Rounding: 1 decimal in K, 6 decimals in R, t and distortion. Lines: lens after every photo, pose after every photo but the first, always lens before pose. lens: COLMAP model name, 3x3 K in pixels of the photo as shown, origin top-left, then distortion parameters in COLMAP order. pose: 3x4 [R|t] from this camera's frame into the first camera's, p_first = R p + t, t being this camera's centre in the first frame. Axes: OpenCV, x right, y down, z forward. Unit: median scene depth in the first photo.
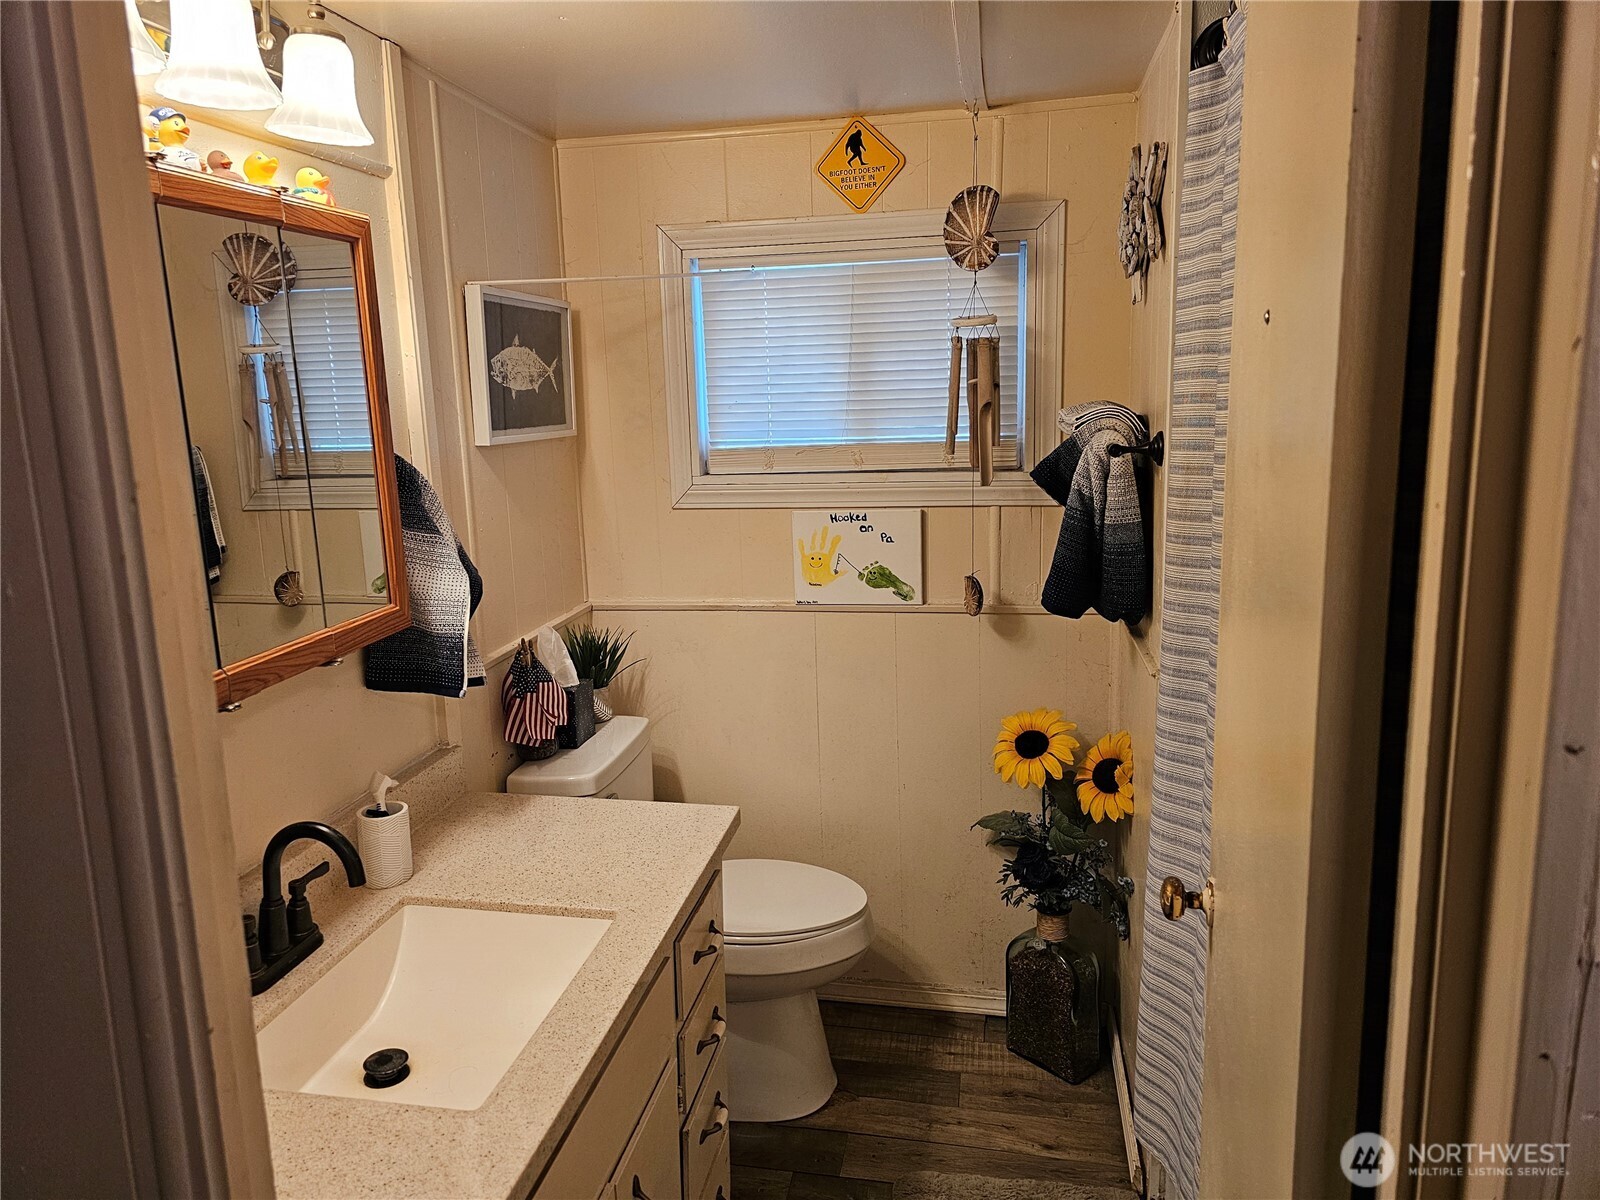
lens RADIAL K [[1063.9, 0, 773.9], [0, 1063.9, 616.3], [0, 0, 1]] dist [0.069284, -0.071068]
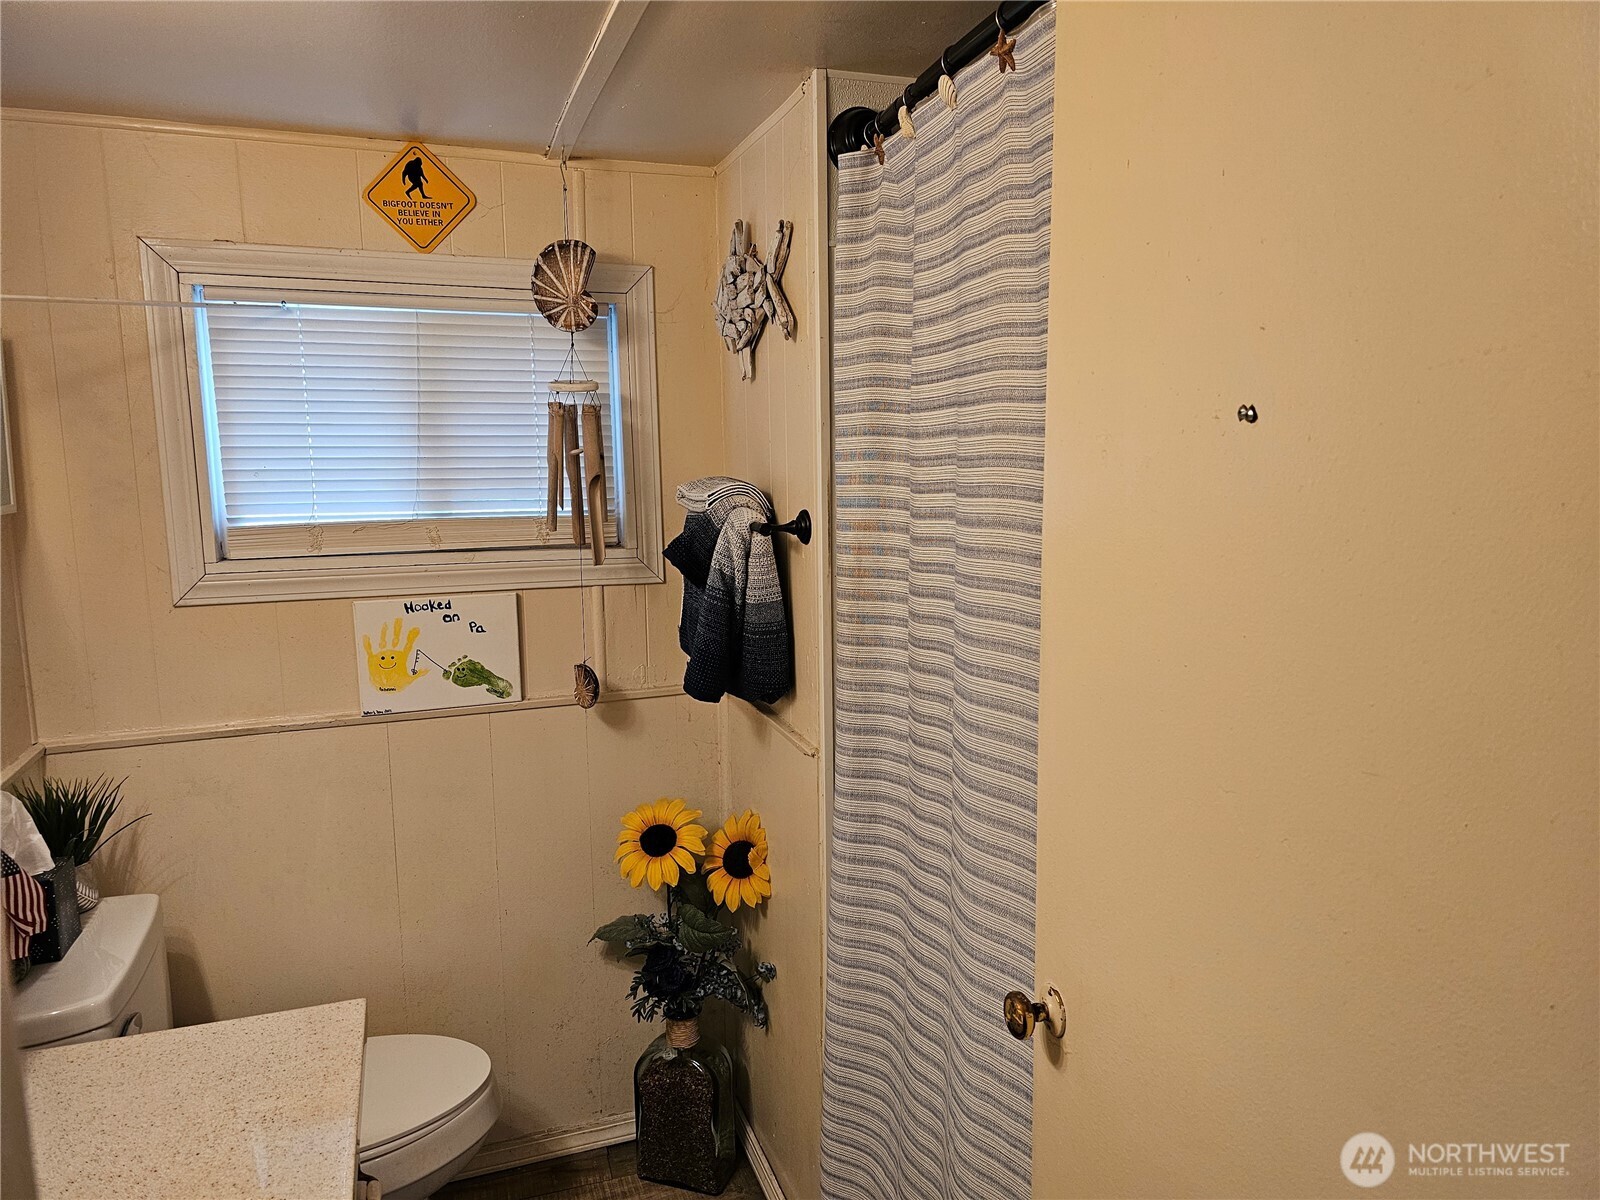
lens RADIAL K [[1063.9, 0, 789.7], [0, 1063.9, 616.9], [0, 0, 1]] dist [0.069284, -0.071068]
pose [[0.854644, -0.061812, 0.515522, -0.131377], [0.089400, 0.995578, -0.028837, -0.037197], [-0.511460, 0.070733, 0.856391, 0.139286]]
